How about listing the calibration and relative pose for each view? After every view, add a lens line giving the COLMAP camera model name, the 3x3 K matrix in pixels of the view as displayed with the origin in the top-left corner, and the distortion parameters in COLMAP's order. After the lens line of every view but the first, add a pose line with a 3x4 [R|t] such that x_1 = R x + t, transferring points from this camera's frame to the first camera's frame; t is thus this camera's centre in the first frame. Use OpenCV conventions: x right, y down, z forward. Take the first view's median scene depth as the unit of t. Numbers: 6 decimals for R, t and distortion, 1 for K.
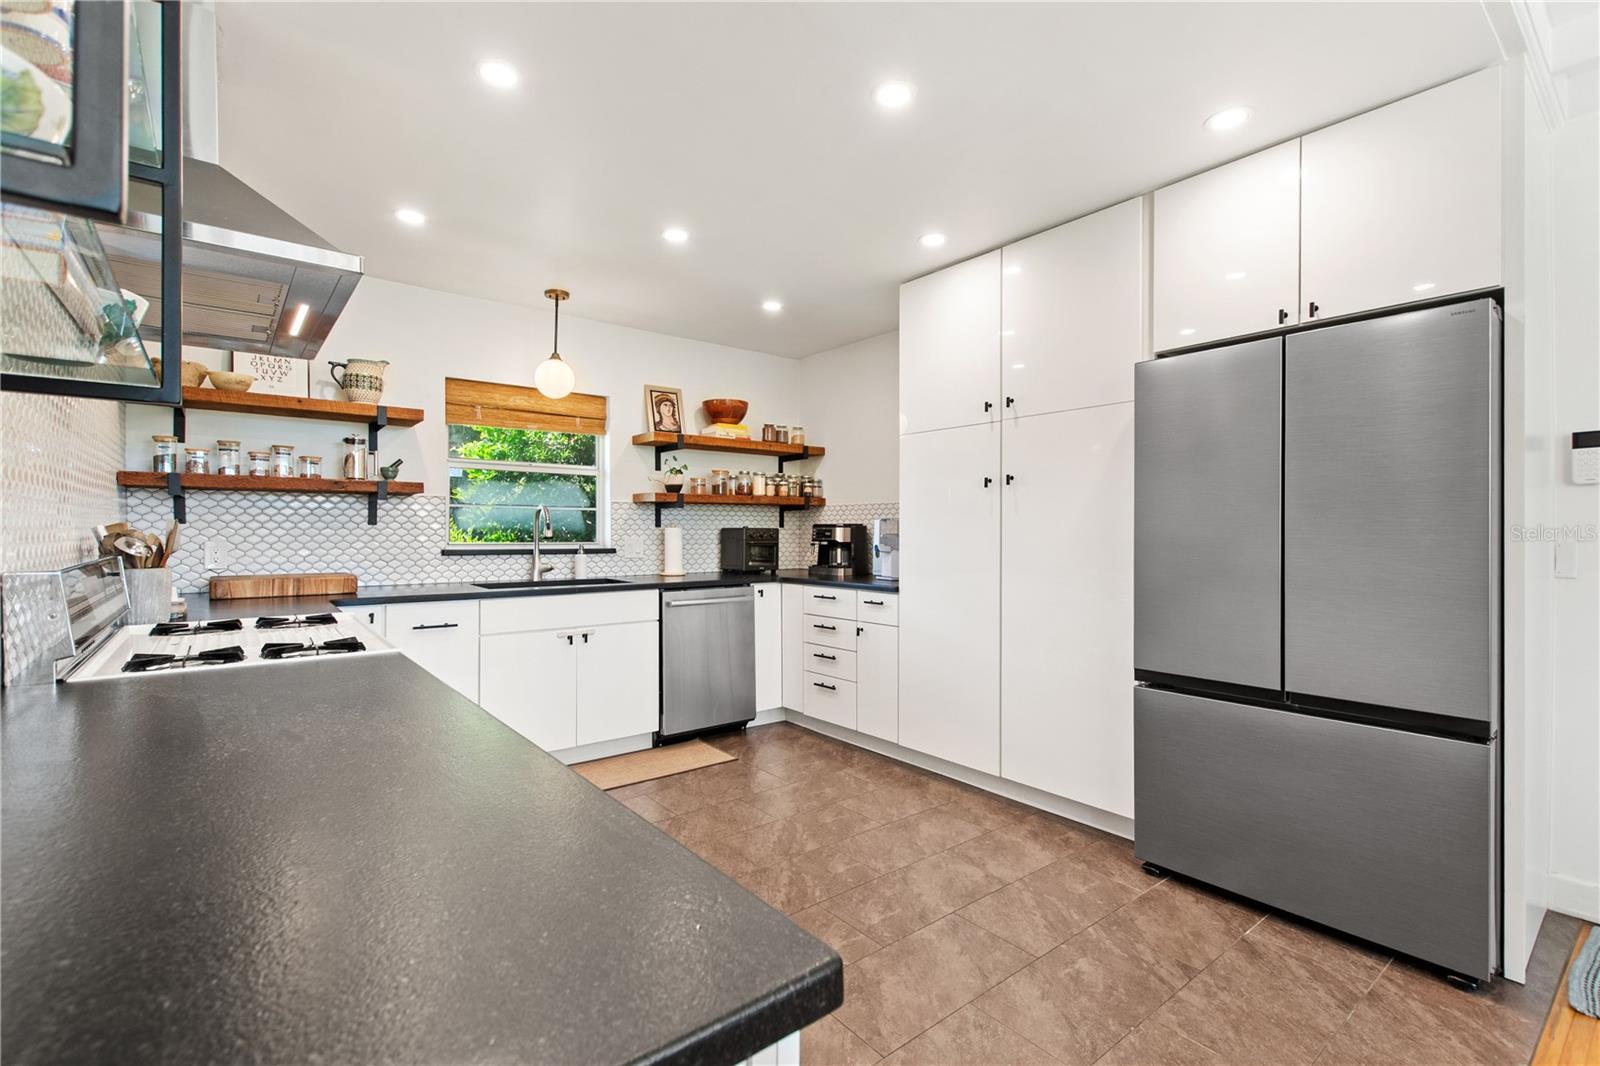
lens RADIAL K [[723.3, 0, 792.0], [0, 723.3, 527.6], [0, 0, 1]] dist [0.009537, -0.004766]
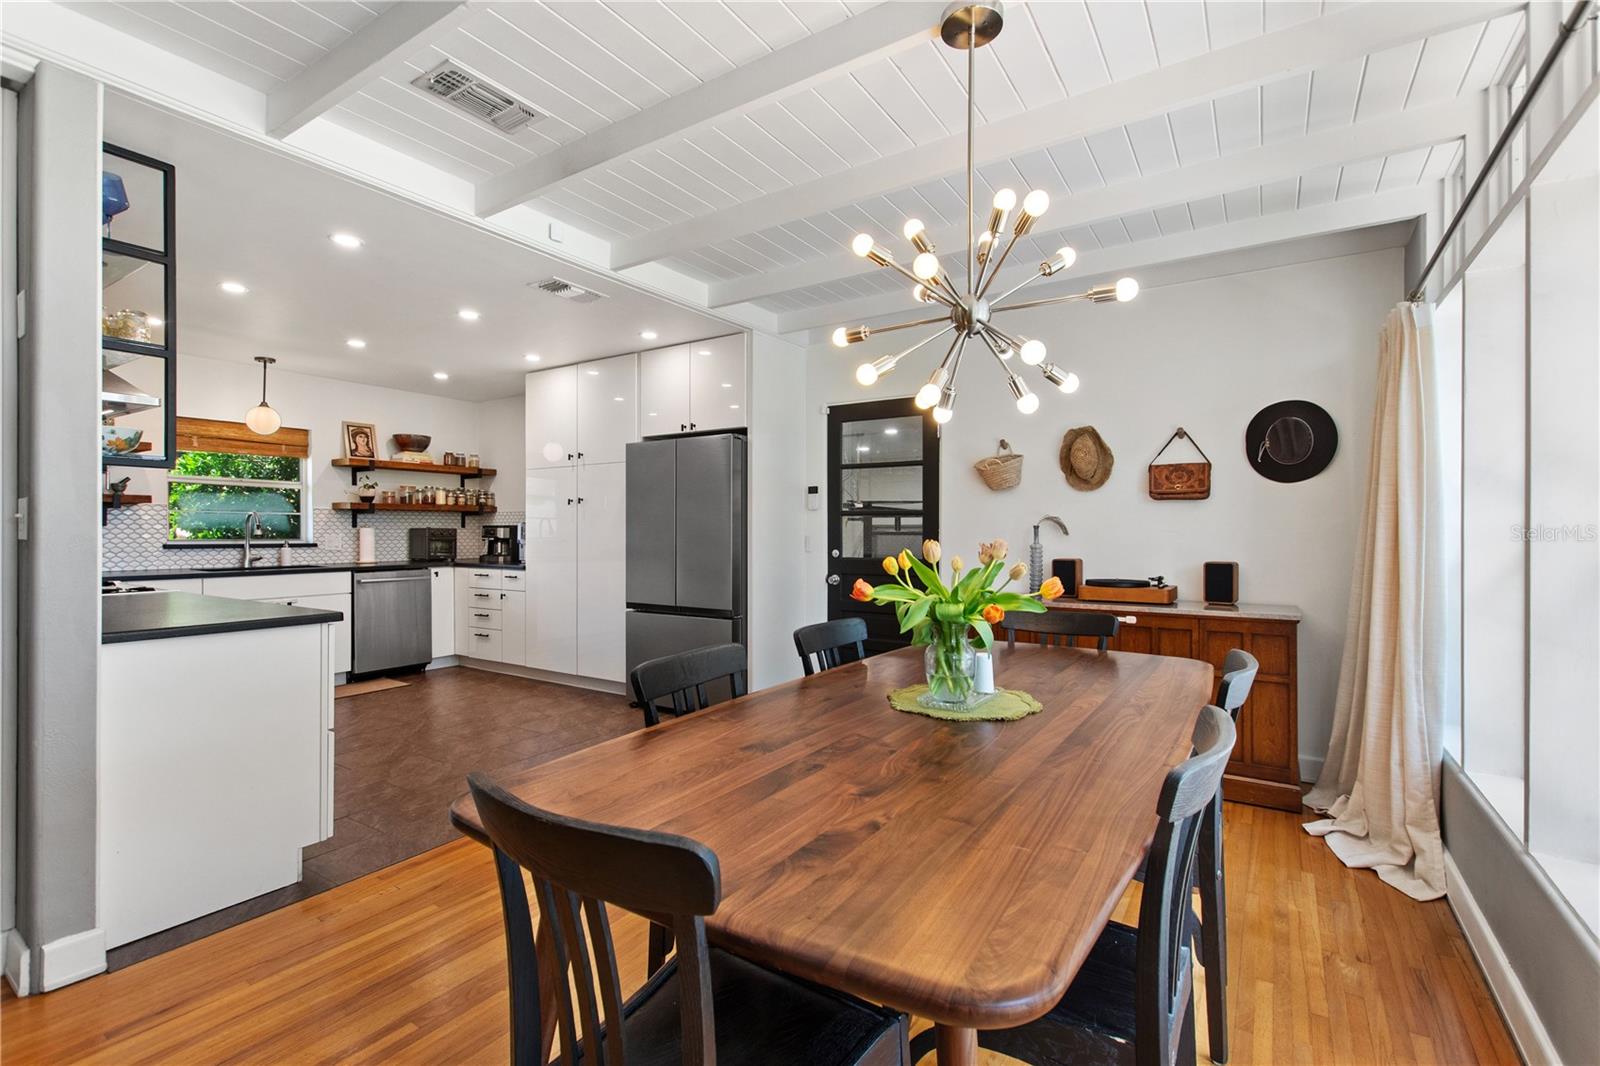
lens RADIAL K [[723.3, 0, 807.1], [0, 723.3, 529.3], [0, 0, 1]] dist [0.009537, -0.004766]
pose [[0.944185, -0.000278, 0.329416, 0.182892], [-0.001062, 0.999992, 0.003890, -0.003762], [-0.329414, -0.004022, 0.944177, -0.609011]]
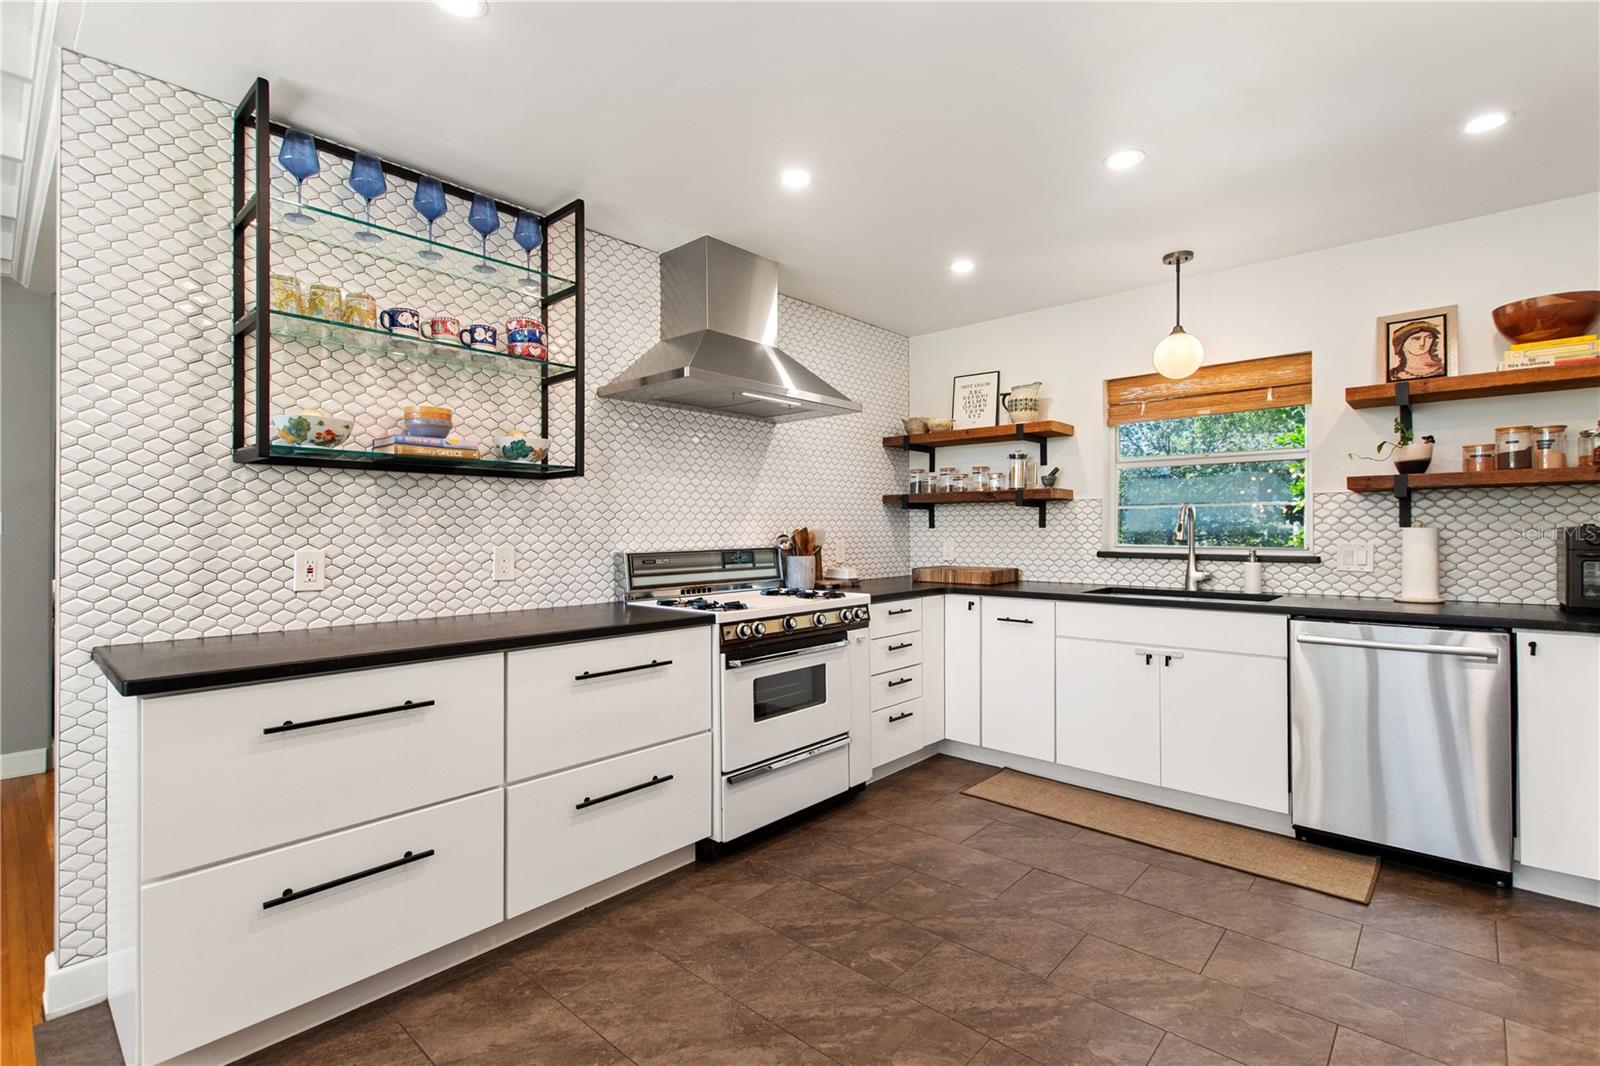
lens RADIAL K [[723.3, 0, 808.3], [0, 723.3, 528.3], [0, 0, 1]] dist [0.009537, -0.004766]
pose [[0.166901, -0.005951, -0.985956, 0.416040], [0.007300, 0.999962, -0.004800, -0.000221], [0.985947, -0.006396, 0.166938, 0.392575]]
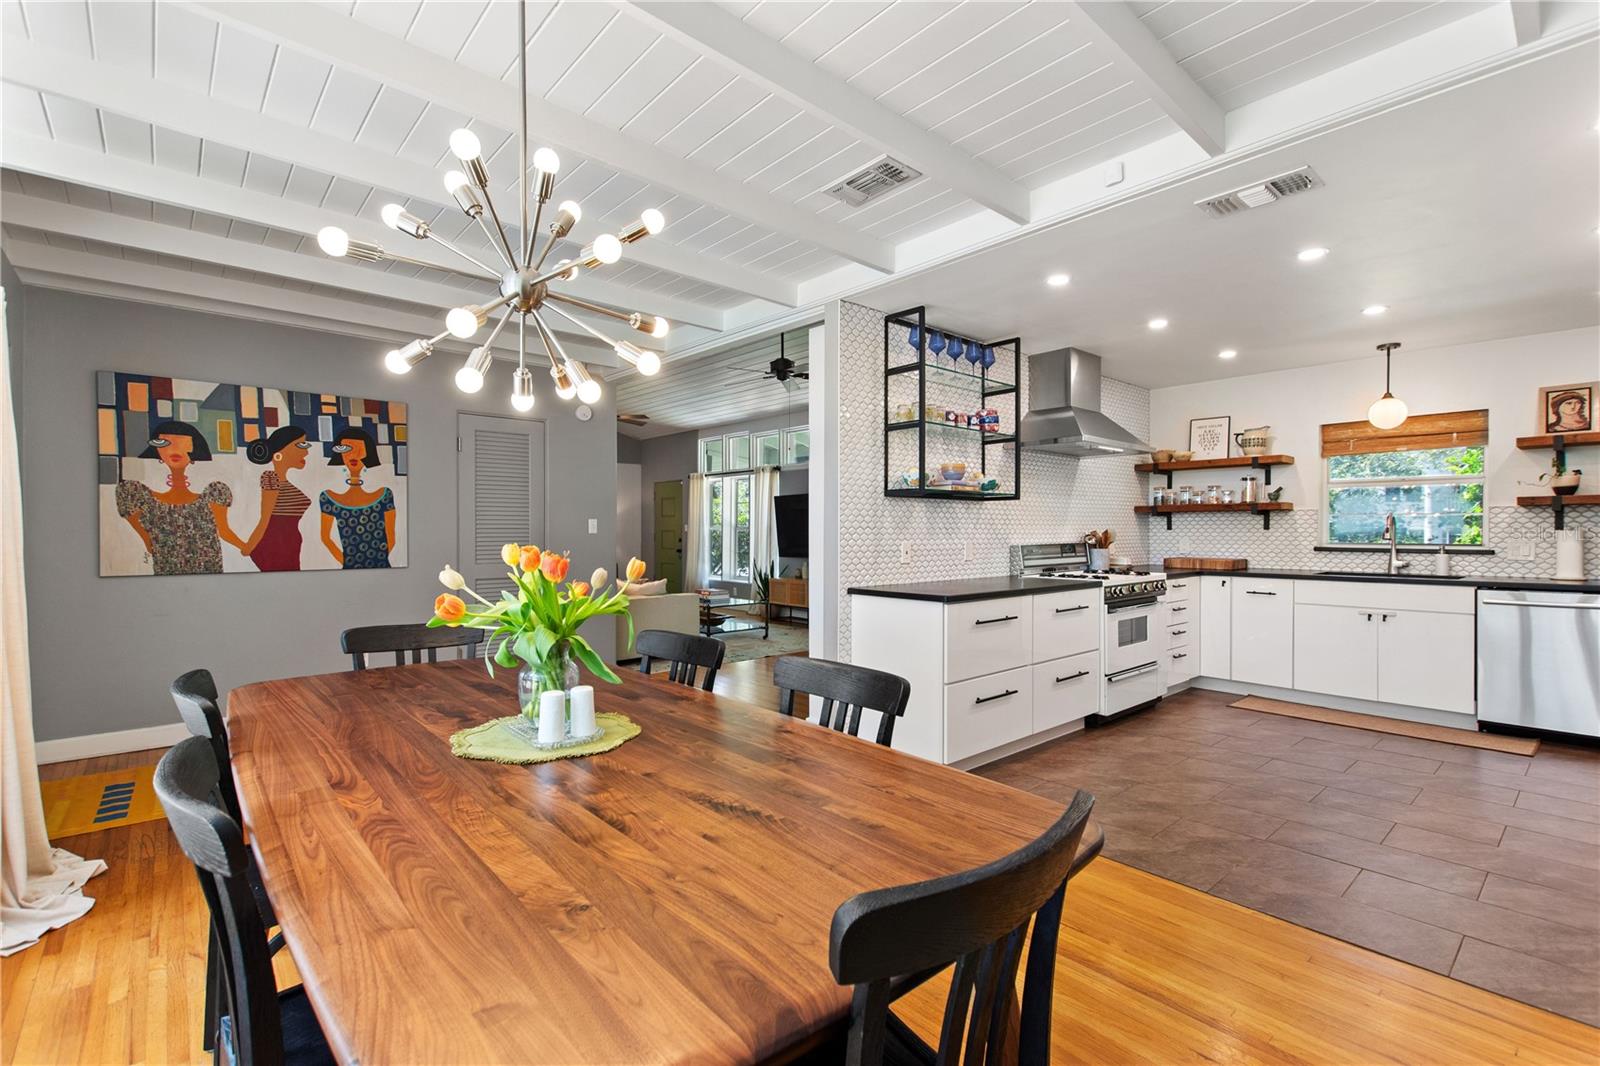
lens RADIAL K [[723.3, 0, 793.6], [0, 723.3, 535.5], [0, 0, 1]] dist [0.009537, -0.004766]
pose [[0.047854, 0.003059, -0.998850, 0.828058], [0.005148, 0.999981, 0.003309, -0.002166], [0.998841, -0.005301, 0.047837, -0.090788]]
